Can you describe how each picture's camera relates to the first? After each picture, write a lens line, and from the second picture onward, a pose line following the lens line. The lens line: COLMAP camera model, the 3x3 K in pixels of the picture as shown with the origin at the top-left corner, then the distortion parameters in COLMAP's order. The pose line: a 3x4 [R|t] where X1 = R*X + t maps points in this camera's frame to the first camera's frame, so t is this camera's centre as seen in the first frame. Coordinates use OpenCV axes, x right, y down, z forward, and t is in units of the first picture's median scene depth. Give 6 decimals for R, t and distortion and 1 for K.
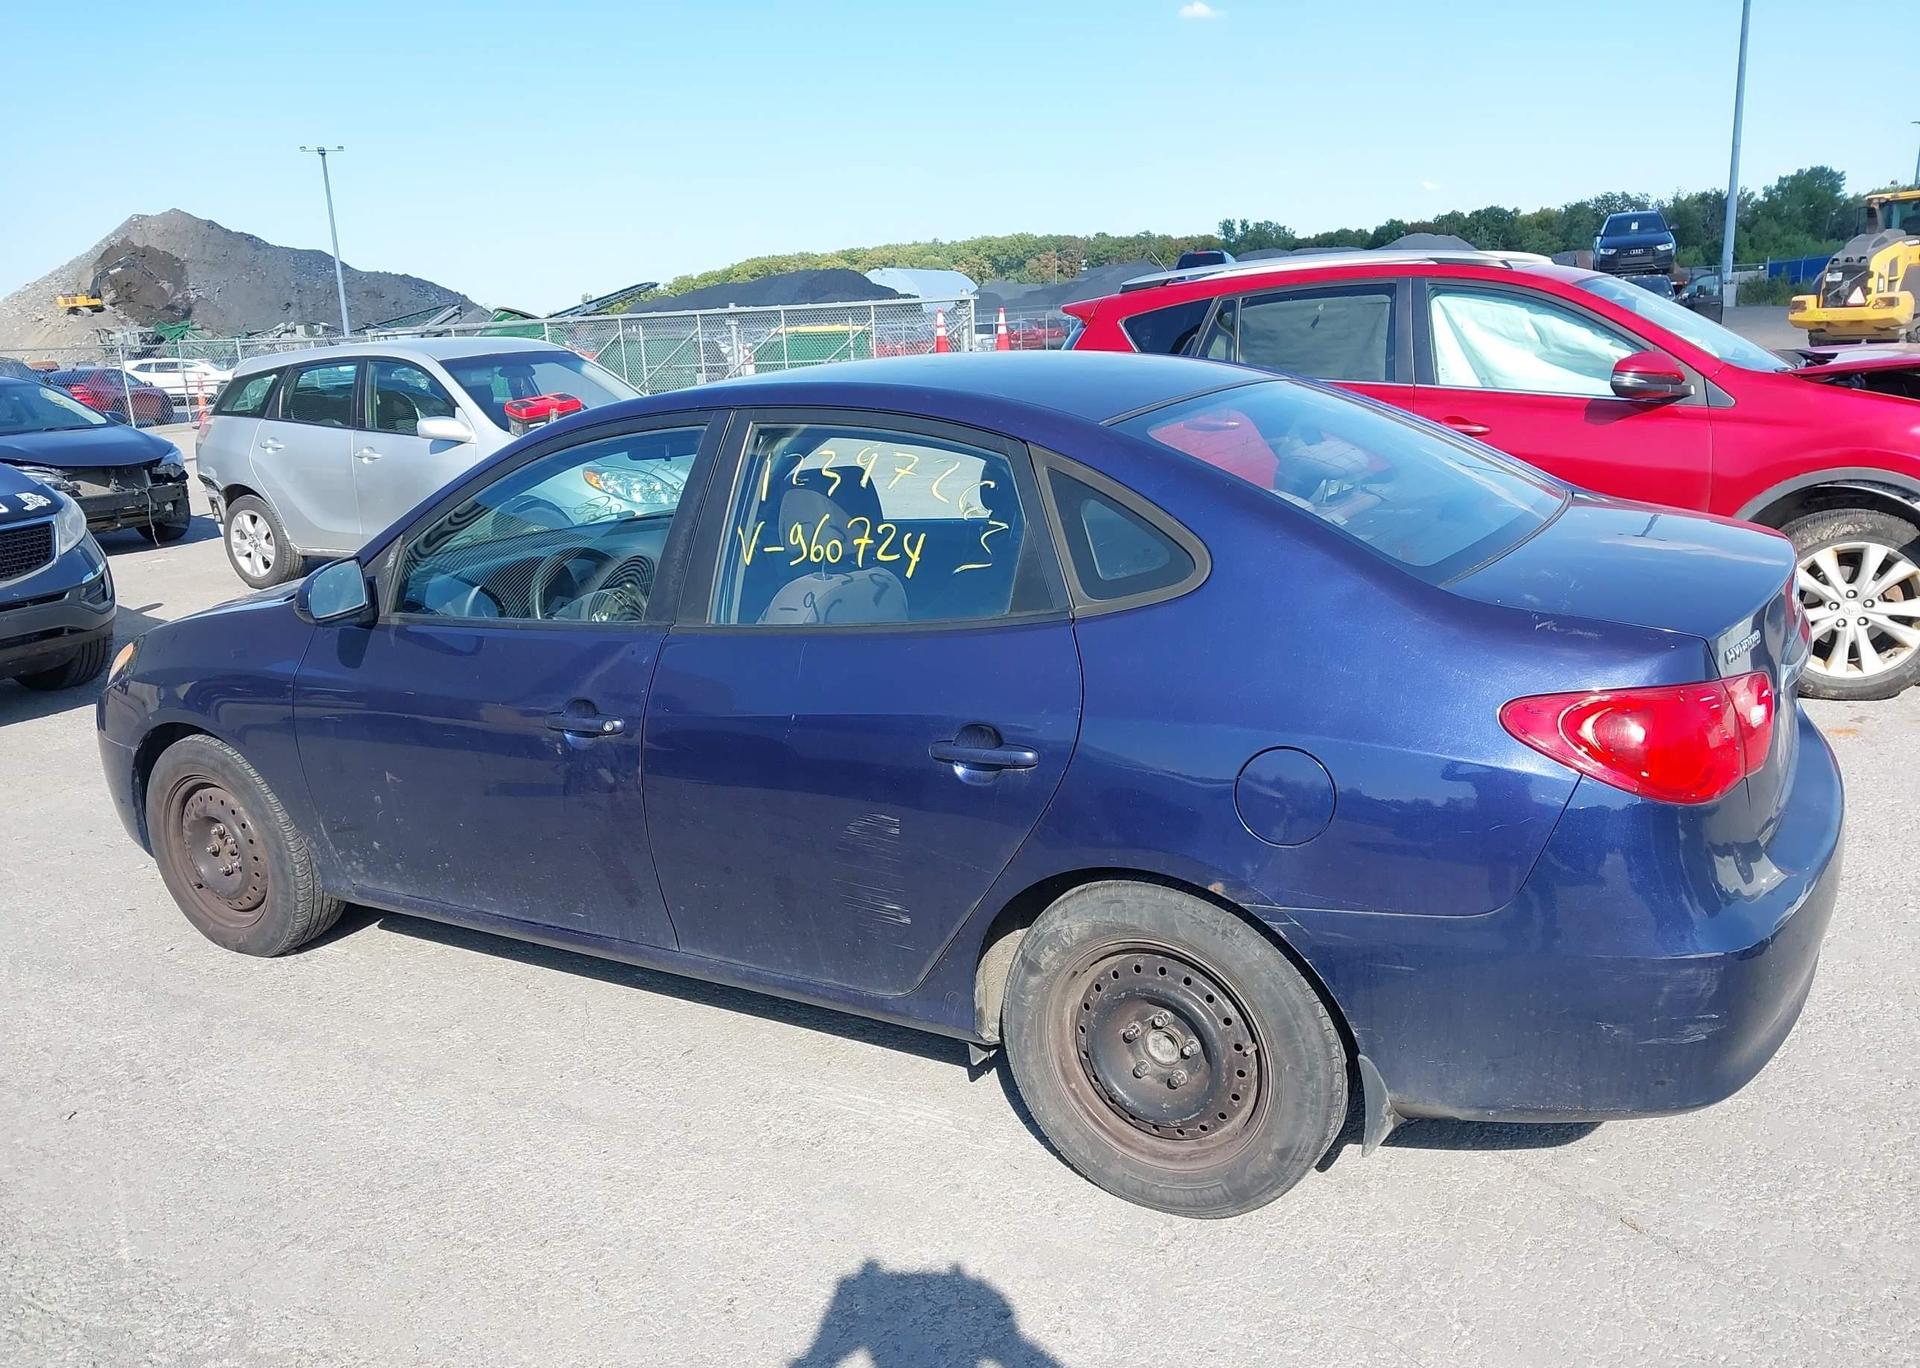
lens RADIAL K [[1531.0, 0, 939.7], [0, 1531.0, 685.5], [0, 0, 1]] dist [0.018465, -0.028382]
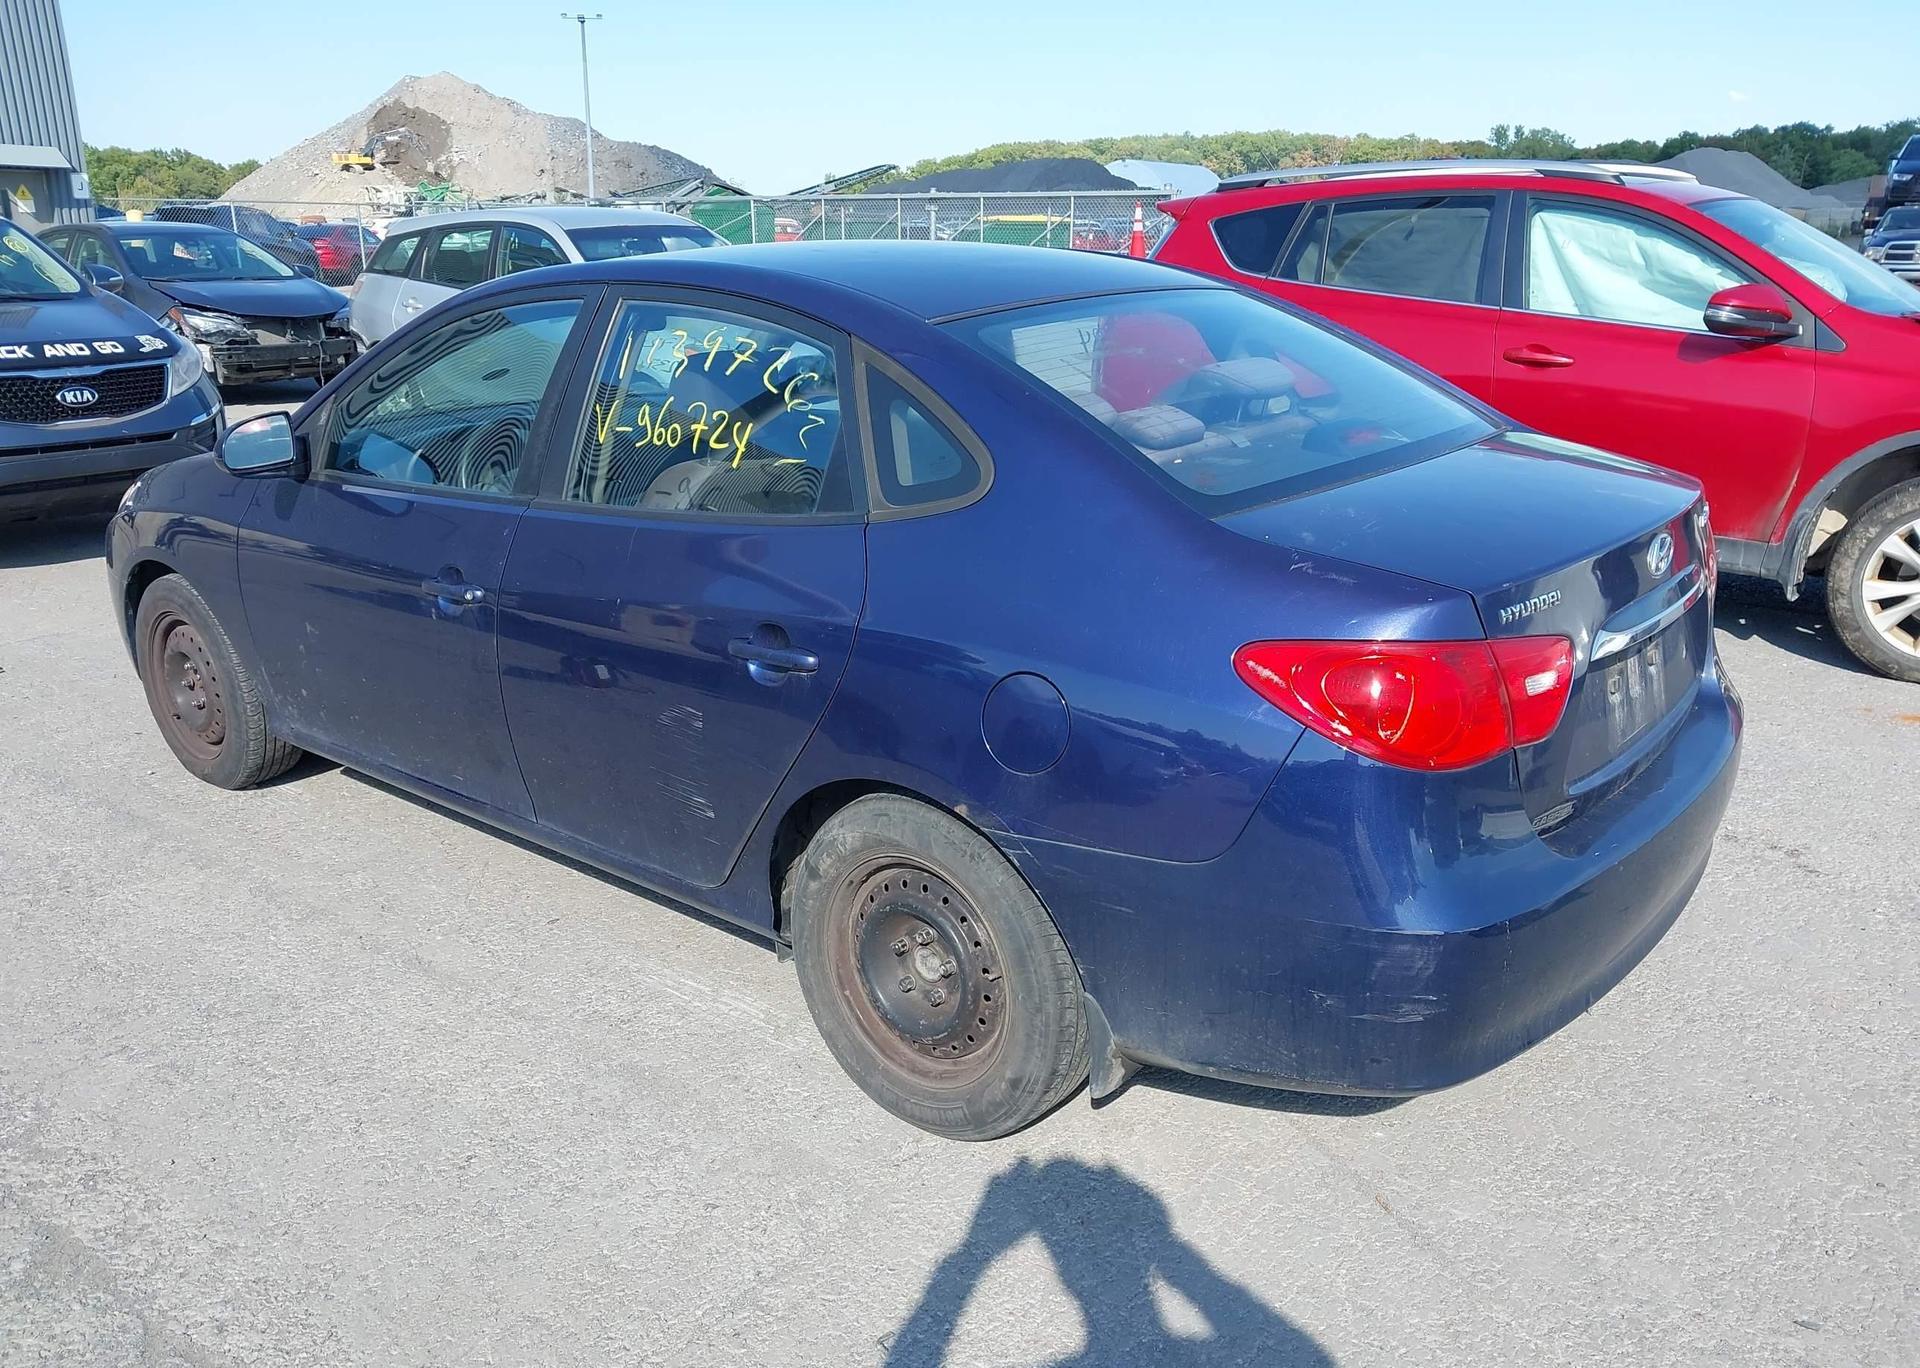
lens RADIAL K [[1531.0, 0, 939.8], [0, 1531.0, 695.2], [0, 0, 1]] dist [0.018465, -0.028382]
pose [[0.987192, 0.090899, -0.131112, 0.175342], [-0.081346, 0.993748, 0.076471, -0.008081], [0.137243, -0.064826, 0.988414, 0.026442]]
